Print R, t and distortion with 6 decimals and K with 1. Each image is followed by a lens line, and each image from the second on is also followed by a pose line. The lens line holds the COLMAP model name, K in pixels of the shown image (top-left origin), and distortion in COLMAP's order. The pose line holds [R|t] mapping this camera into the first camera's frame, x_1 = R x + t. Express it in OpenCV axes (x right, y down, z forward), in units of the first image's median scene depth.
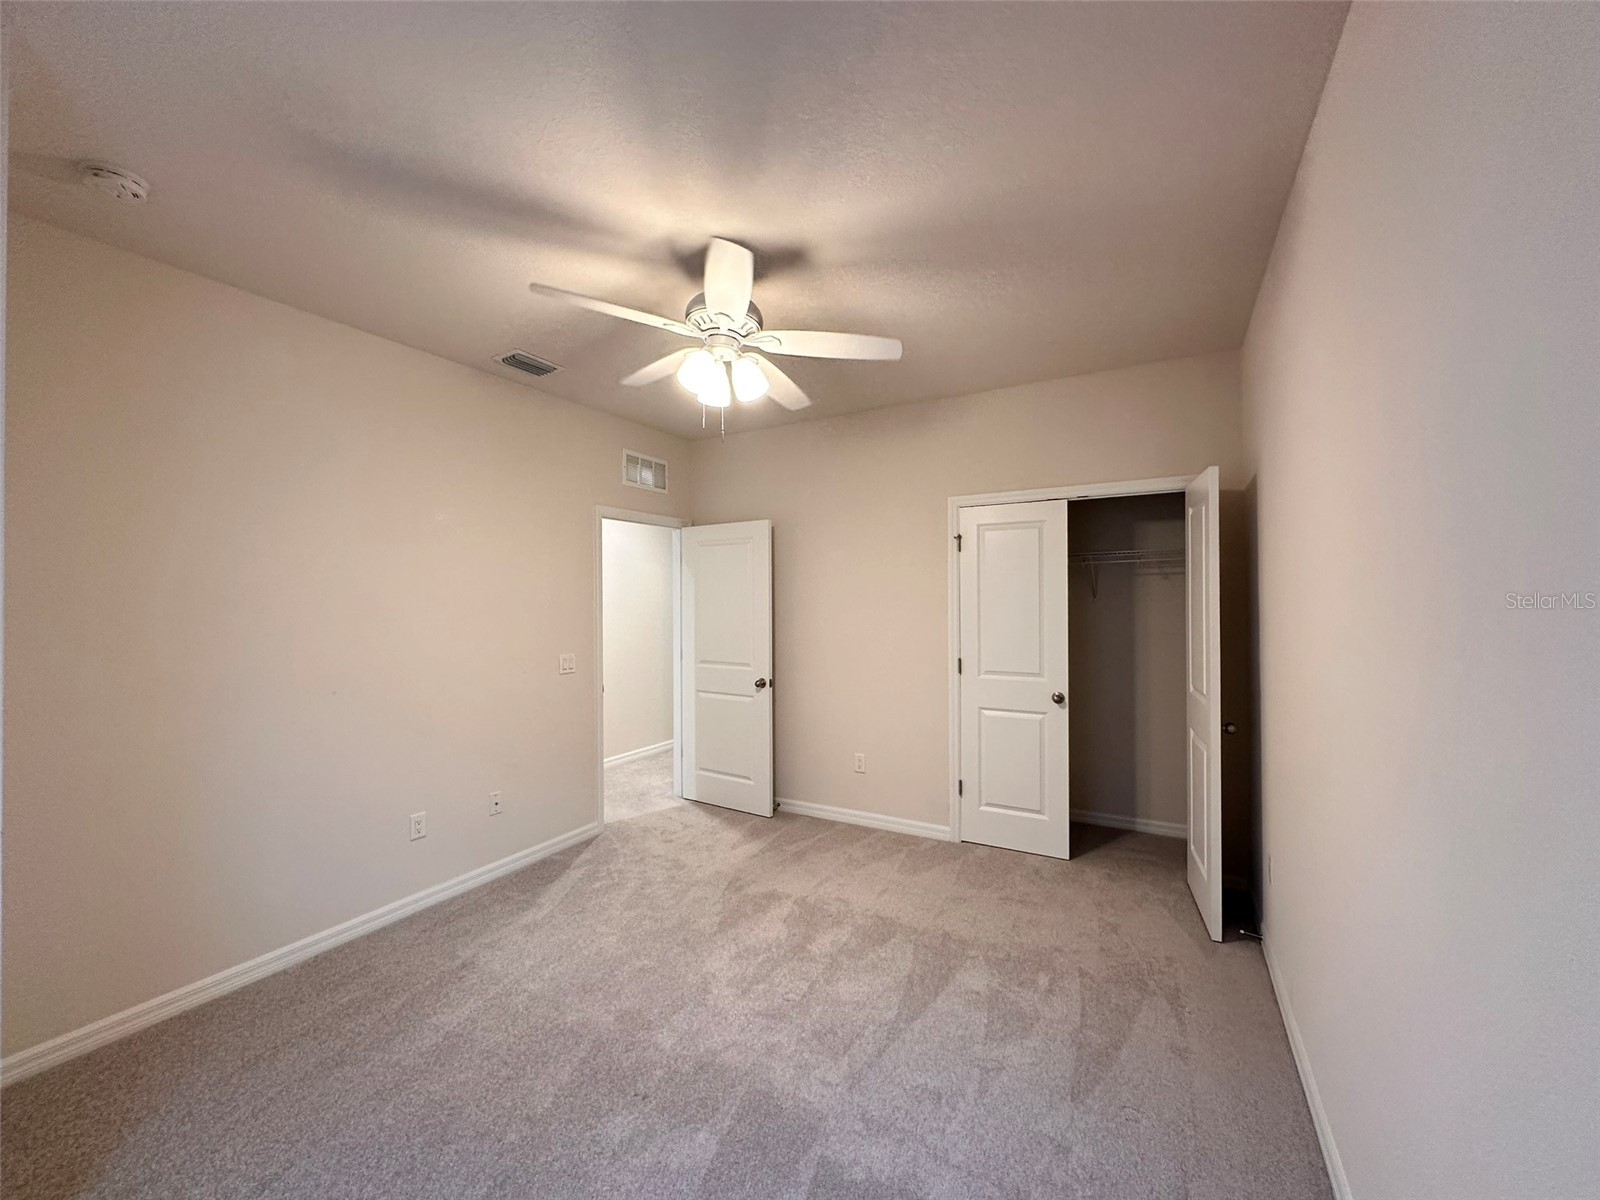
lens RADIAL K [[636.8, 0, 800.0], [0, 636.8, 600.0], [0, 0, 1]] dist [-0.003343, 0.000816]
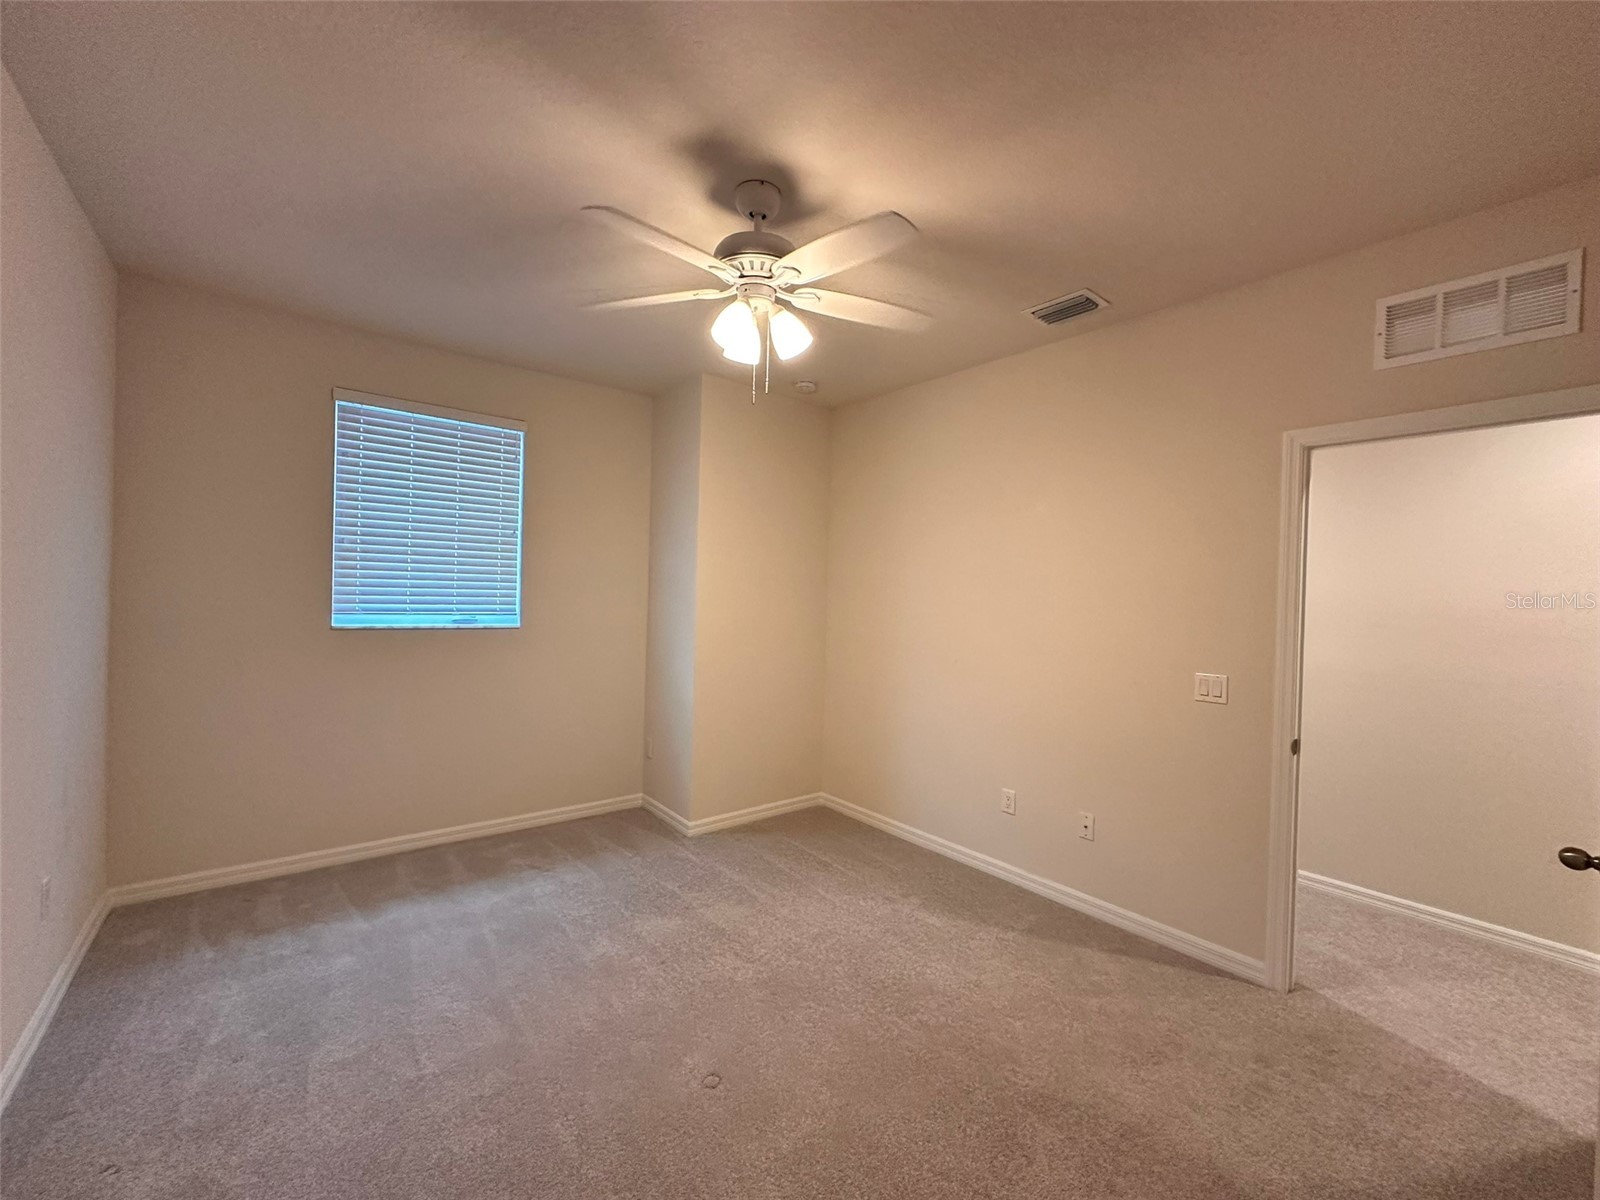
lens RADIAL K [[636.8, 0, 800.0], [0, 636.8, 600.0], [0, 0, 1]] dist [-0.003343, 0.000816]
pose [[-0.365267, 0.012521, -0.930818, 0.385171], [-0.014530, 0.999711, 0.019149, 0.000781], [0.930789, 0.020519, -0.364980, 0.785091]]
